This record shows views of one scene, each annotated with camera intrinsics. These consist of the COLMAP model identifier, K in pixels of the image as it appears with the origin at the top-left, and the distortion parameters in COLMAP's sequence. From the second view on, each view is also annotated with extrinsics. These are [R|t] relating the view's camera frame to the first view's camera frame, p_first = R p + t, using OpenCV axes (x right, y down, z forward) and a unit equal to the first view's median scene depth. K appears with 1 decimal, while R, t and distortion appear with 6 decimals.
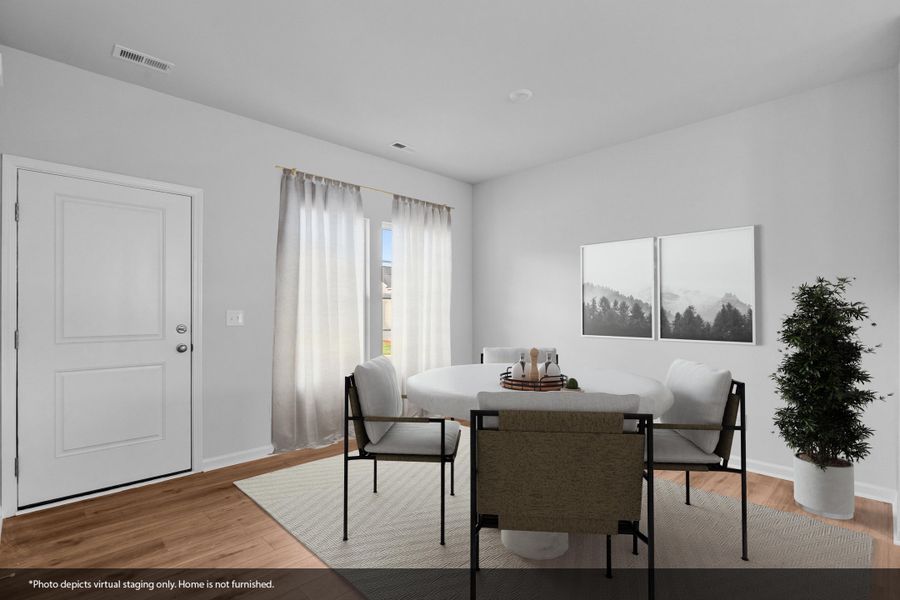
lens RADIAL K [[403.5, 0, 455.3], [0, 403.5, 303.5], [0, 0, 1]] dist [-0.006990, 0.000522]
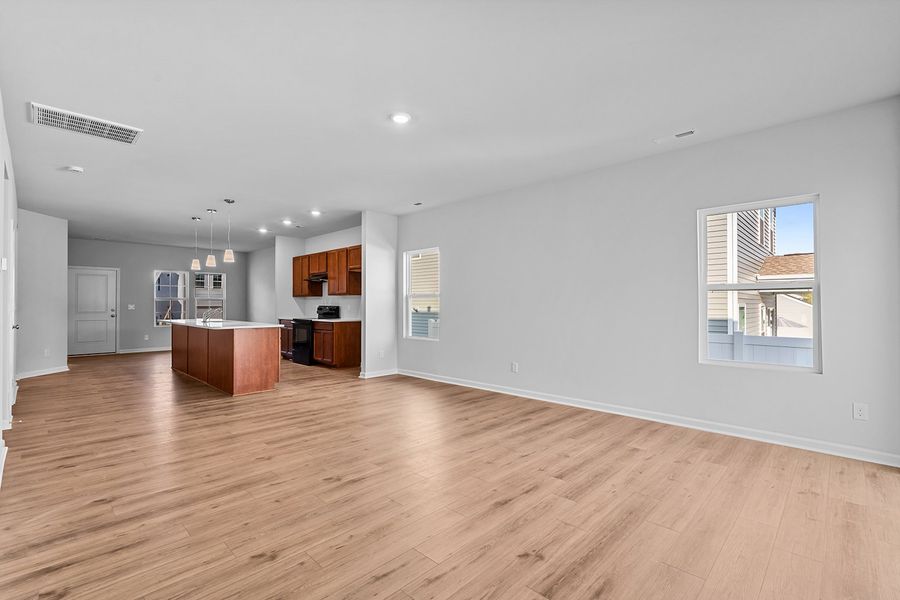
lens RADIAL K [[403.5, 0, 448.3], [0, 403.5, 304.5], [0, 0, 1]] dist [-0.006990, 0.000522]
pose [[0.999634, 0.010307, -0.025001, 2.206623], [-0.010047, 0.999894, 0.010511, -0.046525], [0.025106, -0.010256, 0.999632, -2.285741]]
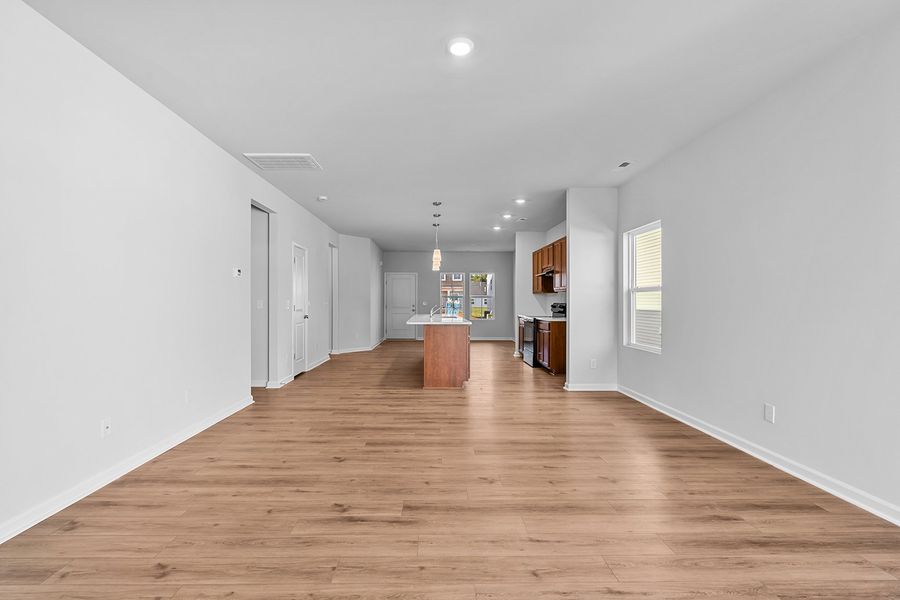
lens RADIAL K [[403.5, 0, 441.4], [0, 403.5, 300.9], [0, 0, 1]] dist [-0.006990, 0.000522]
pose [[0.693432, 0.010274, -0.720449, 2.617794], [-0.002133, 0.999923, 0.012207, -0.041904], [0.720519, -0.006928, 0.693400, -1.761920]]
